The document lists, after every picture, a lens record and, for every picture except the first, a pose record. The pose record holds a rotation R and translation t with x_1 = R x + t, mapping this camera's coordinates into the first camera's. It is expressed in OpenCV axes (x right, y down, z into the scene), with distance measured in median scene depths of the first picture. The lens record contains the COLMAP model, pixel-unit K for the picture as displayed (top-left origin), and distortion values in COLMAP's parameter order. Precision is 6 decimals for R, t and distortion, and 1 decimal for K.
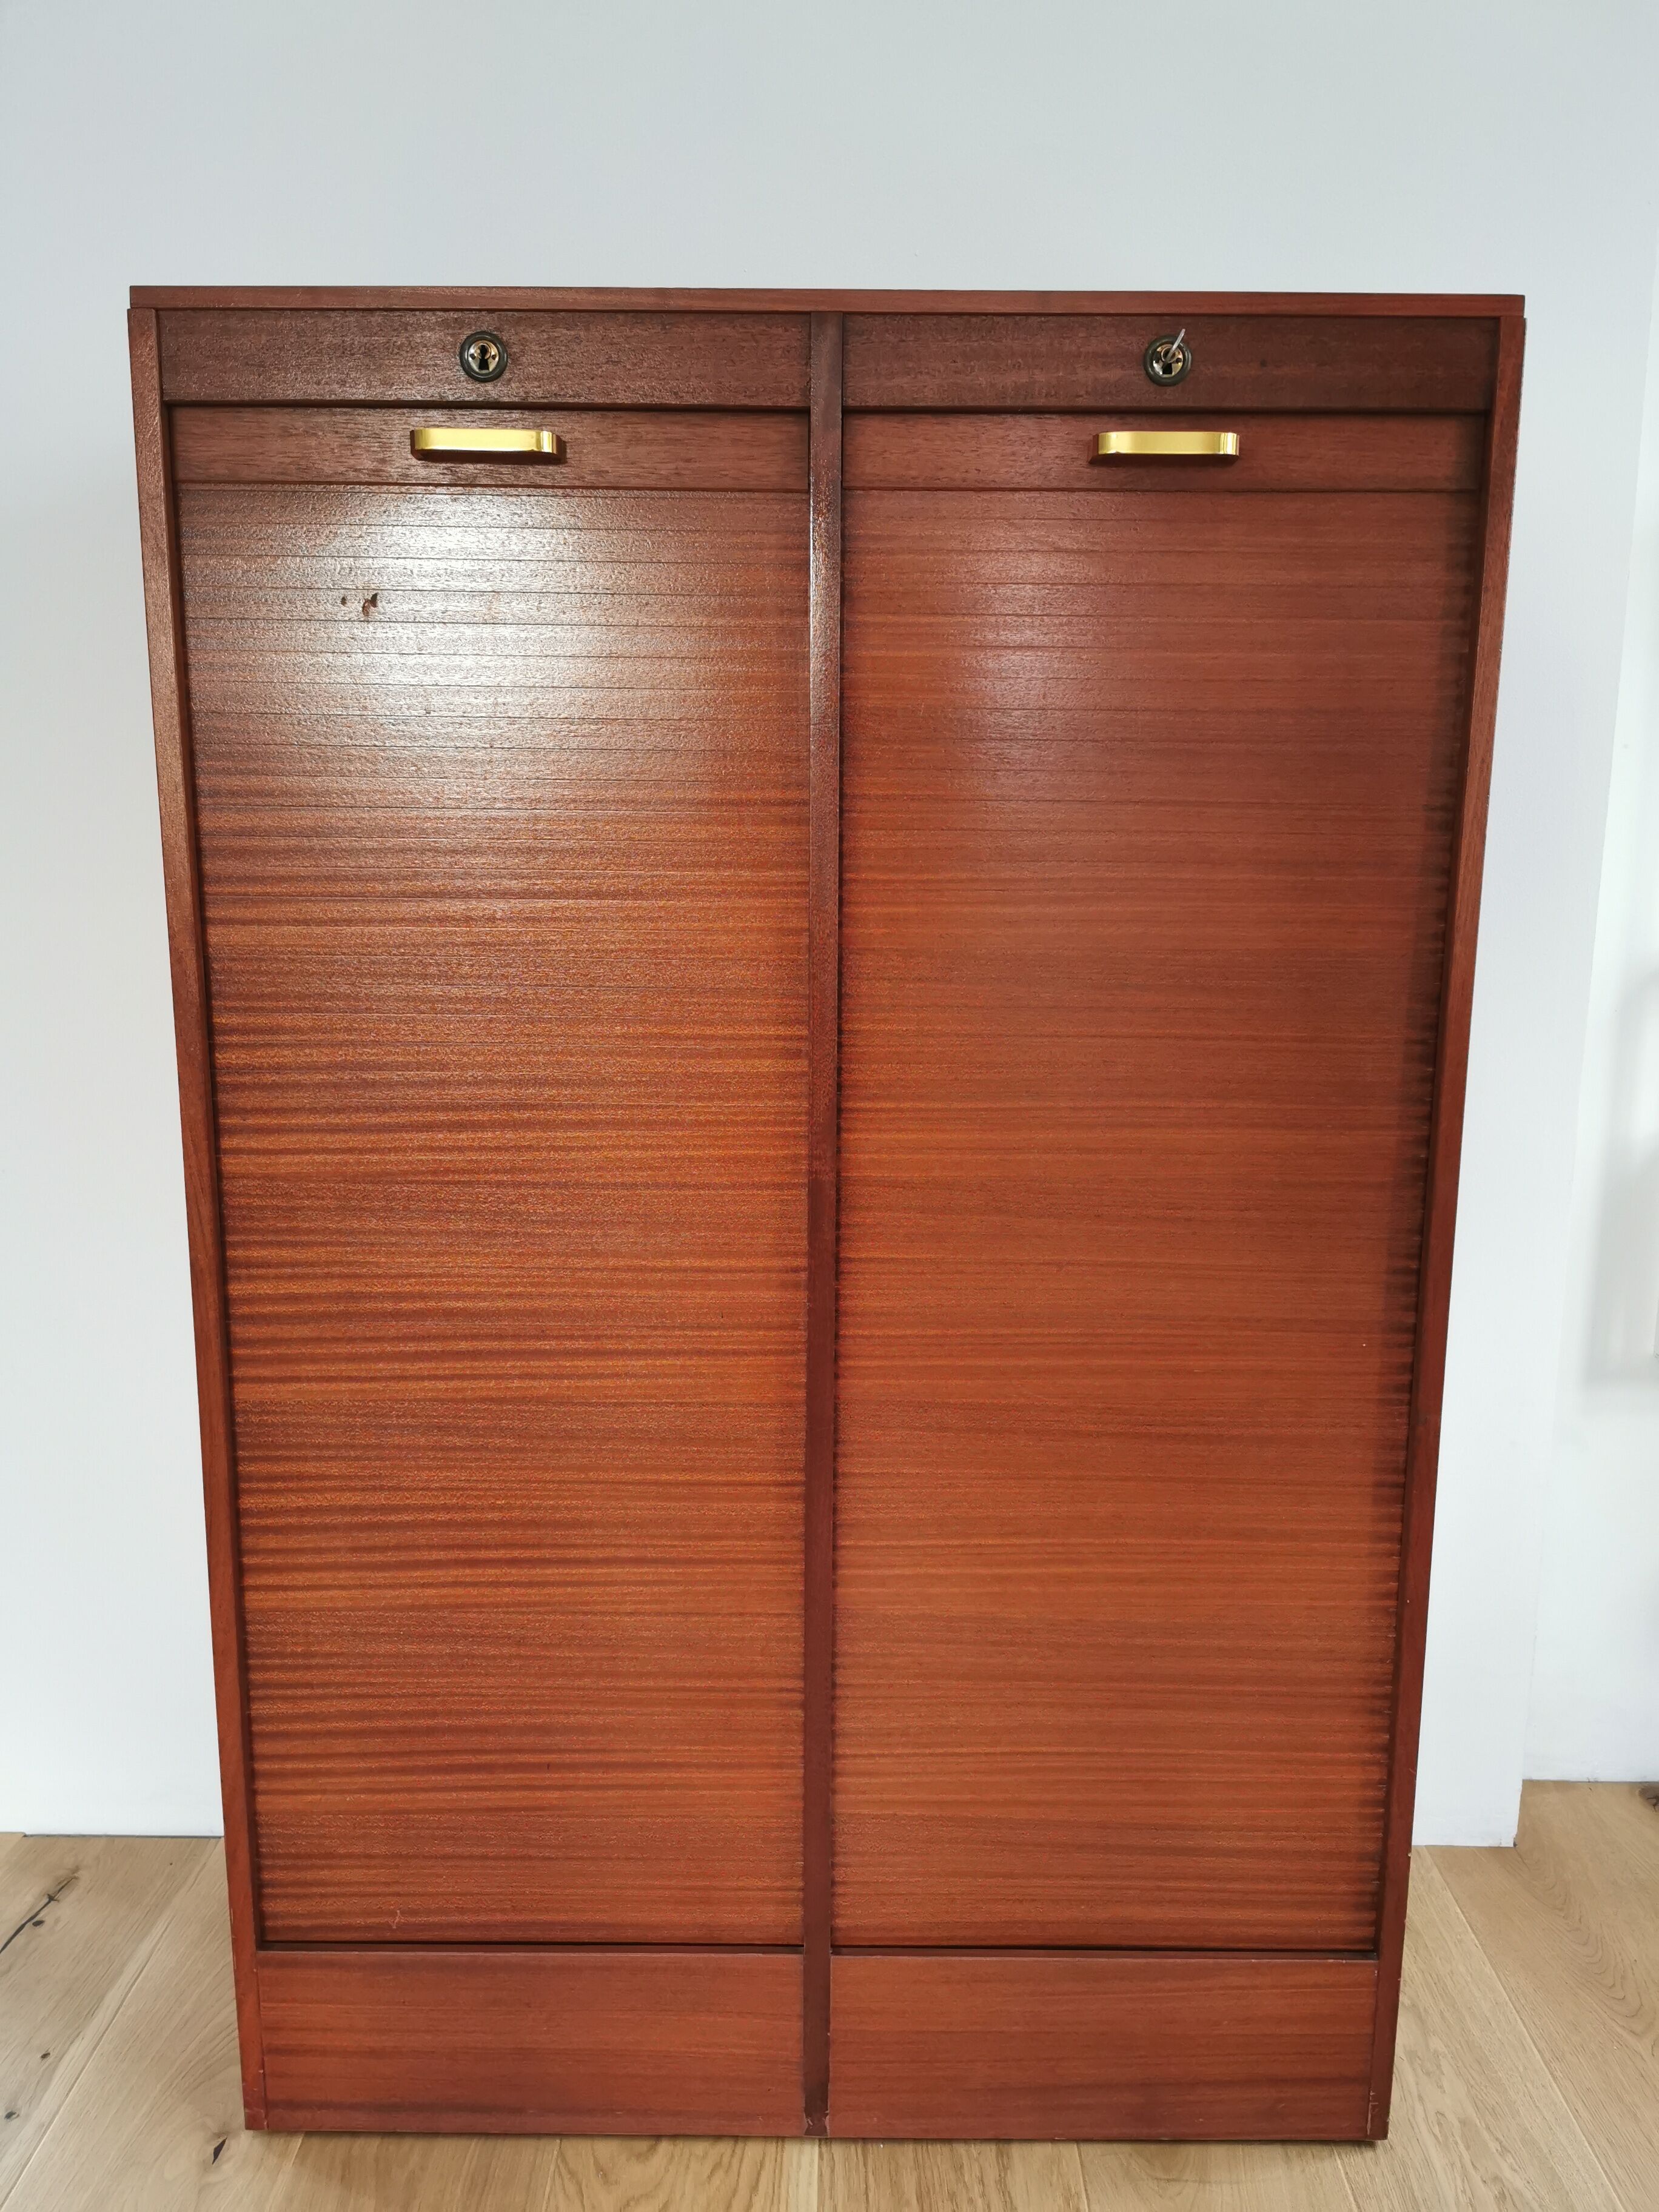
lens RADIAL K [[1713.1, 0, 840.5], [0, 1713.1, 1144.4], [0, 0, 1]] dist [0.033972, -0.035797]
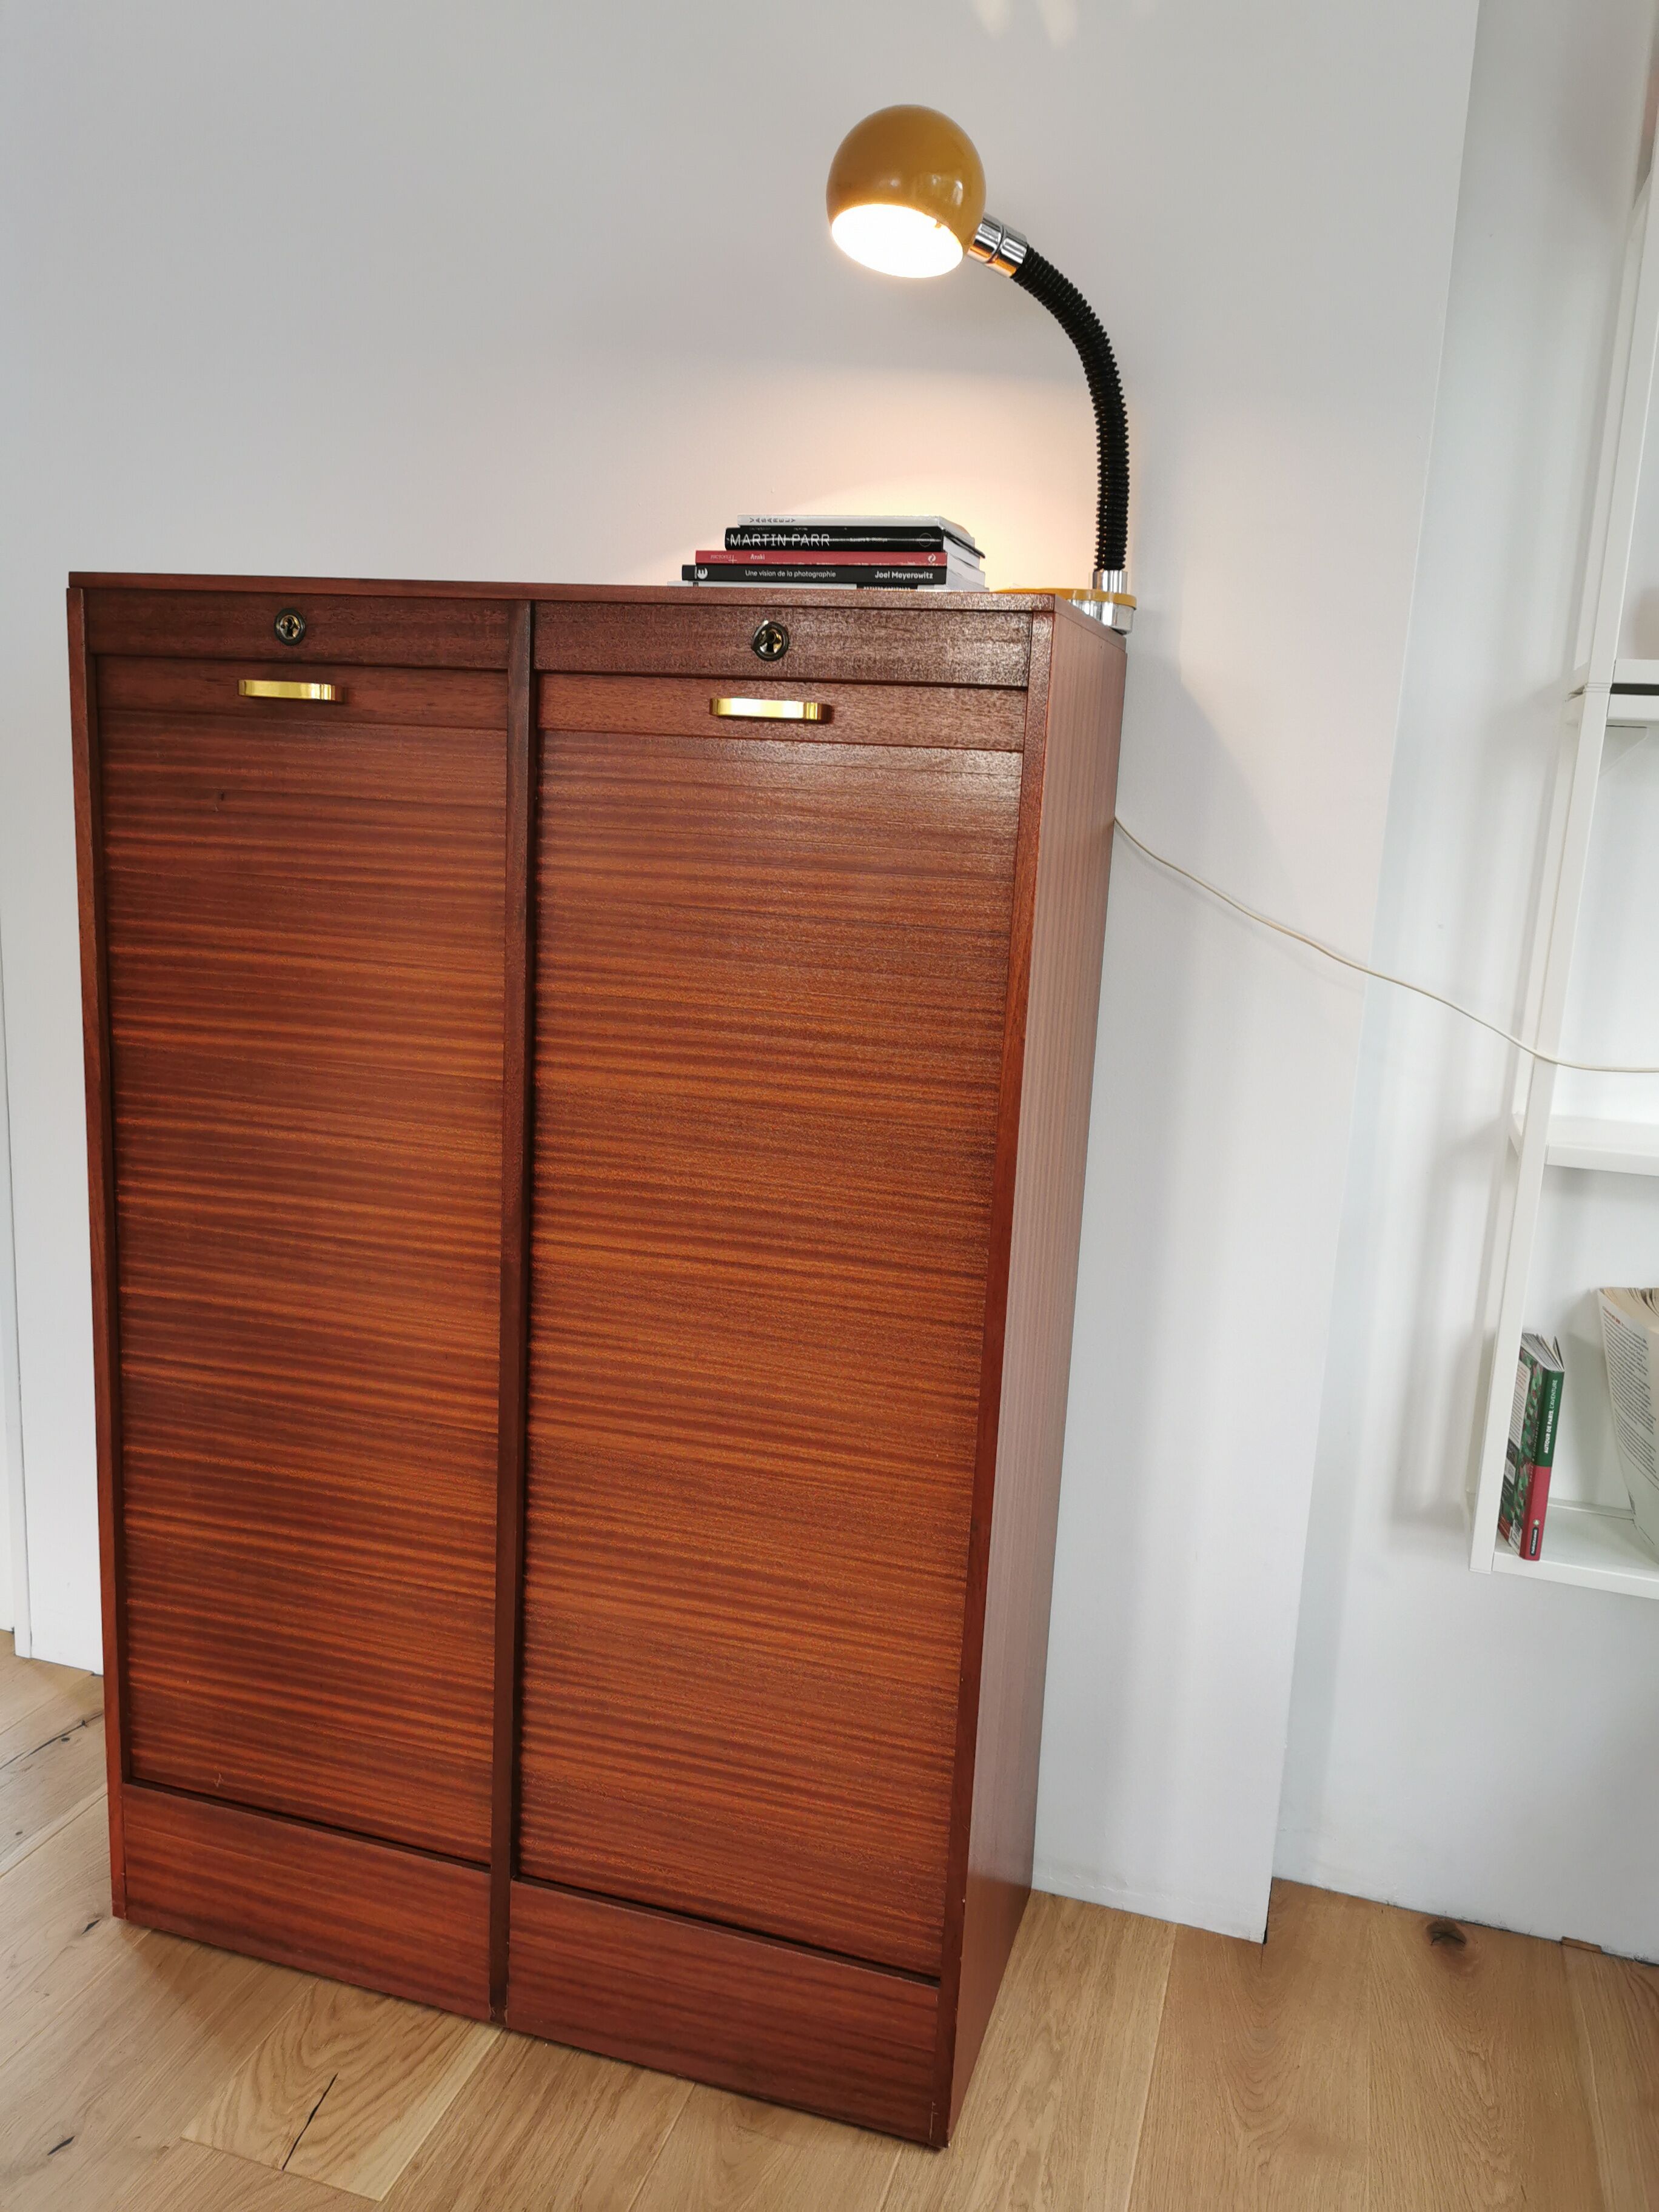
lens RADIAL K [[1713.1, 0, 828.7], [0, 1713.1, 1126.8], [0, 0, 1]] dist [0.033972, -0.035797]
pose [[0.955699, 0.098309, -0.277442, 0.516569], [-0.099089, 0.995015, 0.011246, -0.108235], [0.277165, 0.016744, 0.960676, -0.140445]]
